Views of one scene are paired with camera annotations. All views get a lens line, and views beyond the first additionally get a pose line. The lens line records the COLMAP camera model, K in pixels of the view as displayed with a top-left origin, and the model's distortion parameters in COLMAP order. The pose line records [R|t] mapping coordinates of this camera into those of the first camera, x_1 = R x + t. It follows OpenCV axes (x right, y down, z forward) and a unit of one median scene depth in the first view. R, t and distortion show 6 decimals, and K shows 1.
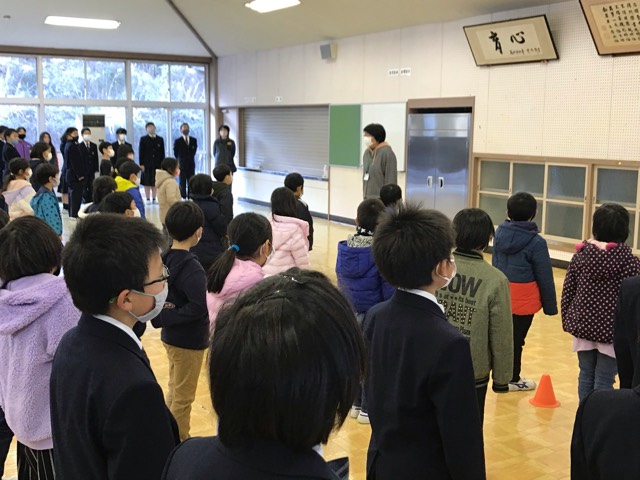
lens RADIAL K [[797.9, 0, 332.8], [0, 797.9, 223.0], [0, 0, 1]] dist [0.028389, 0.000000]
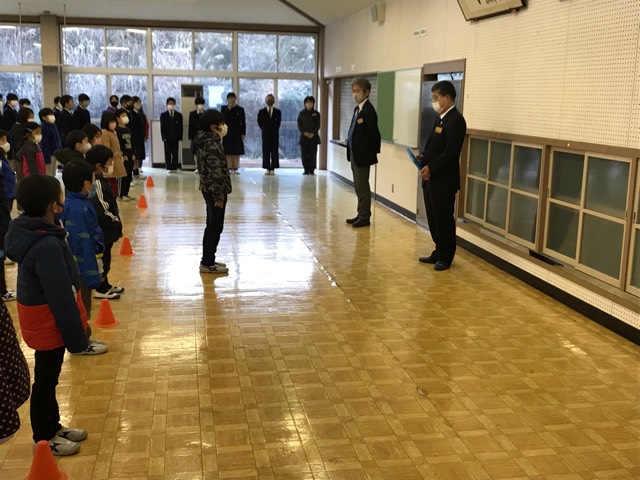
lens RADIAL K [[745.3, 0, 332.2], [0, 745.3, 231.1], [0, 0, 1]] dist [0.061863, 0.000000]
pose [[0.933941, 0.069341, -0.350638, 0.328437], [-0.051444, 0.996865, 0.060112, -0.021085], [0.353707, -0.038103, 0.934580, 0.224448]]
